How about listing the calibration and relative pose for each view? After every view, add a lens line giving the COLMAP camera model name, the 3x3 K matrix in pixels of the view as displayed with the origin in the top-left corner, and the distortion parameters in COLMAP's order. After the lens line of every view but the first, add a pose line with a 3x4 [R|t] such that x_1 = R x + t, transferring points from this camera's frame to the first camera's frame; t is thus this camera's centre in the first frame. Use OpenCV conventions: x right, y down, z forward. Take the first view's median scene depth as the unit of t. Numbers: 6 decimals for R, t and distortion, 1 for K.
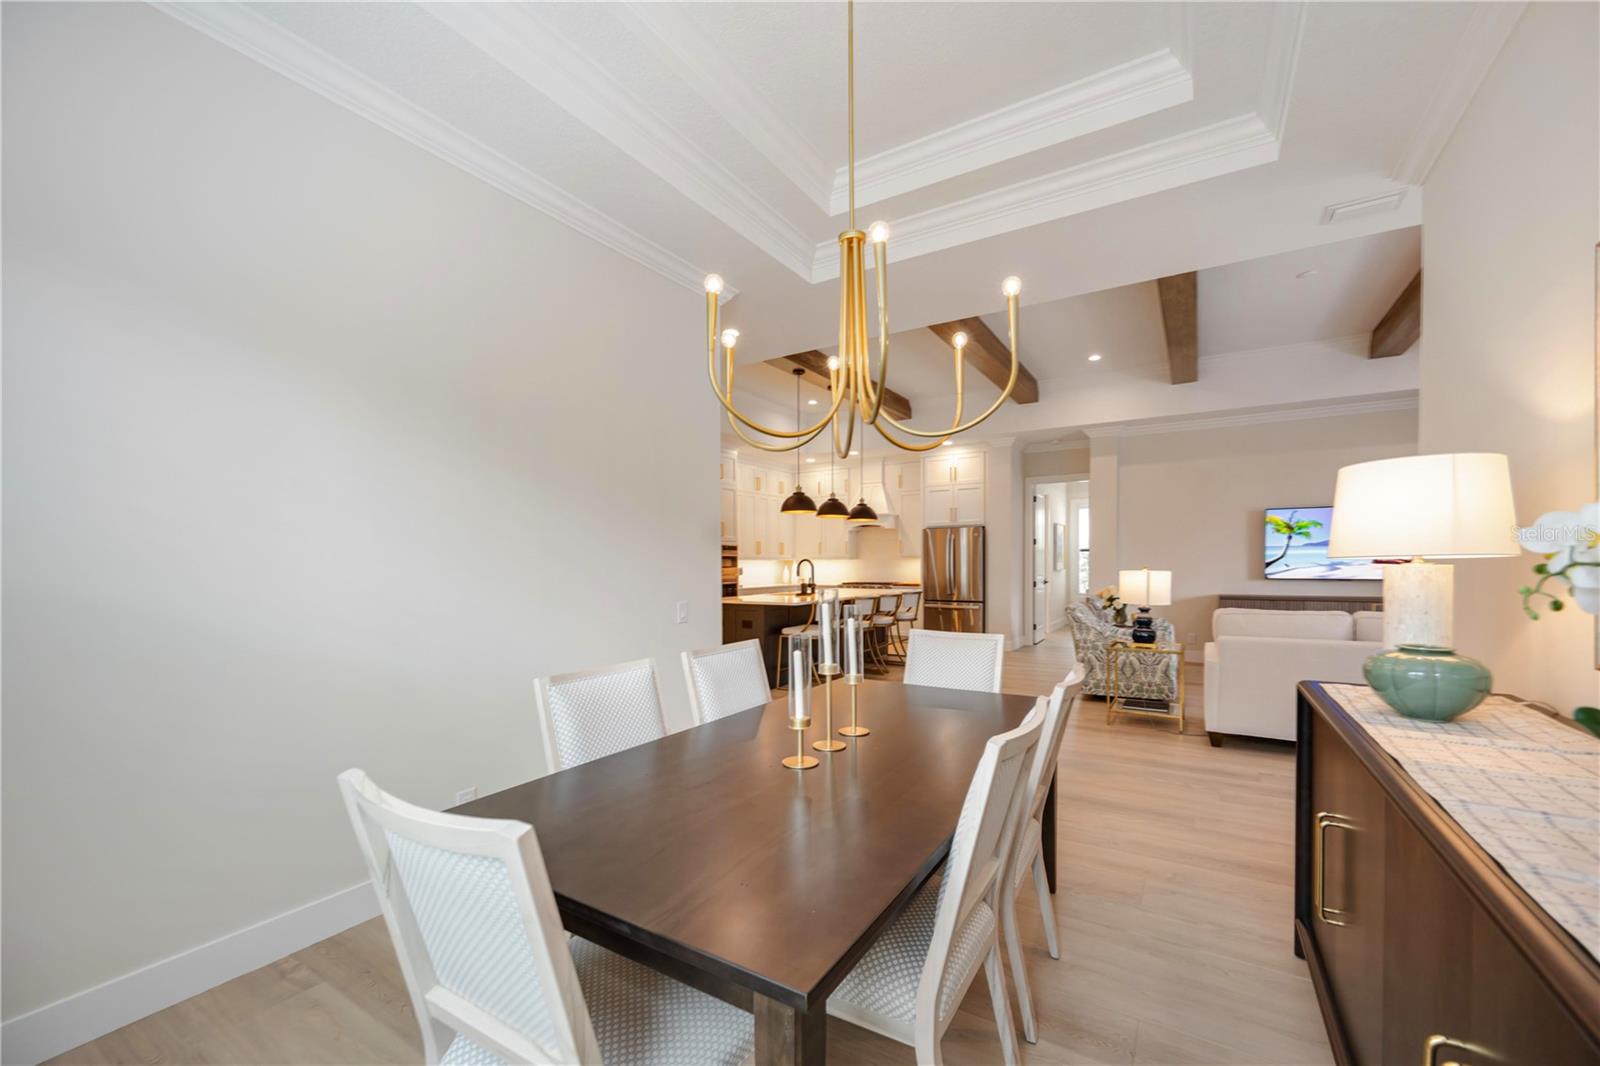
lens RADIAL K [[631.8, 0, 801.2], [0, 631.8, 553.6], [0, 0, 1]] dist [0.000022, 0.000001]
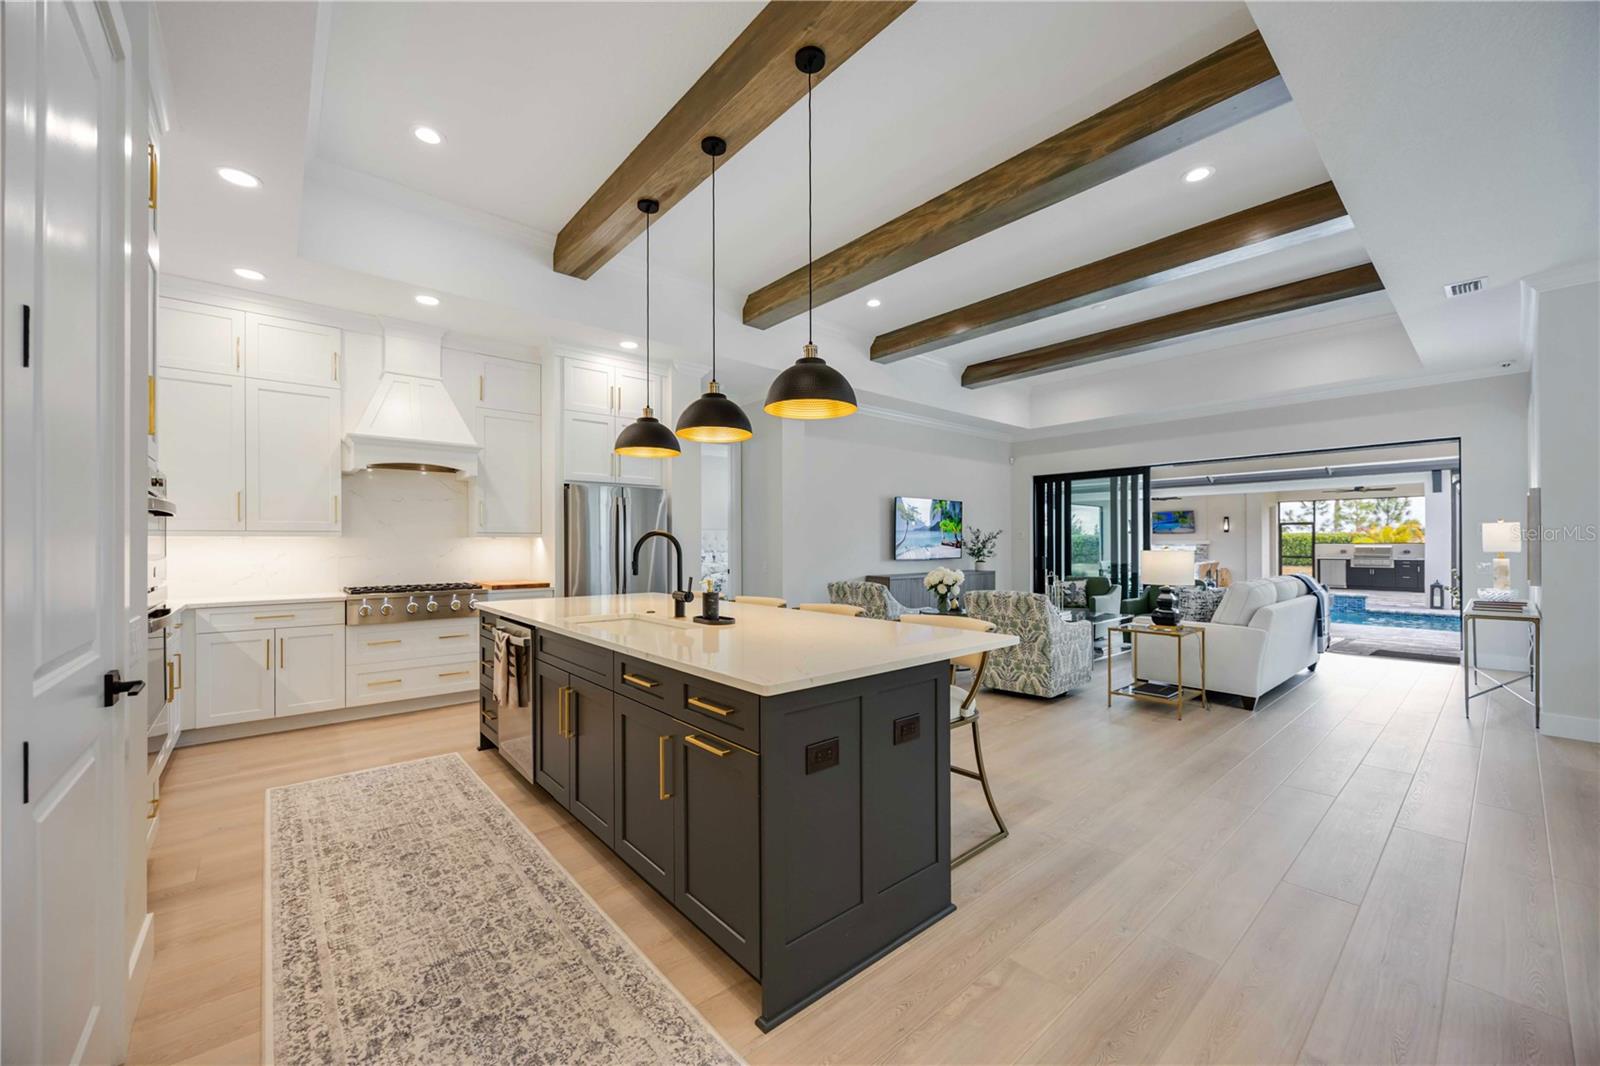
lens RADIAL K [[631.8, 0, 801.2], [0, 631.8, 553.6], [0, 0, 1]] dist [0.000022, 0.000001]
pose [[0.244772, -0.004465, 0.969570, -0.395359], [-0.000562, 0.999989, 0.004747, 0.024670], [-0.969580, -0.001707, 0.244767, 0.899170]]
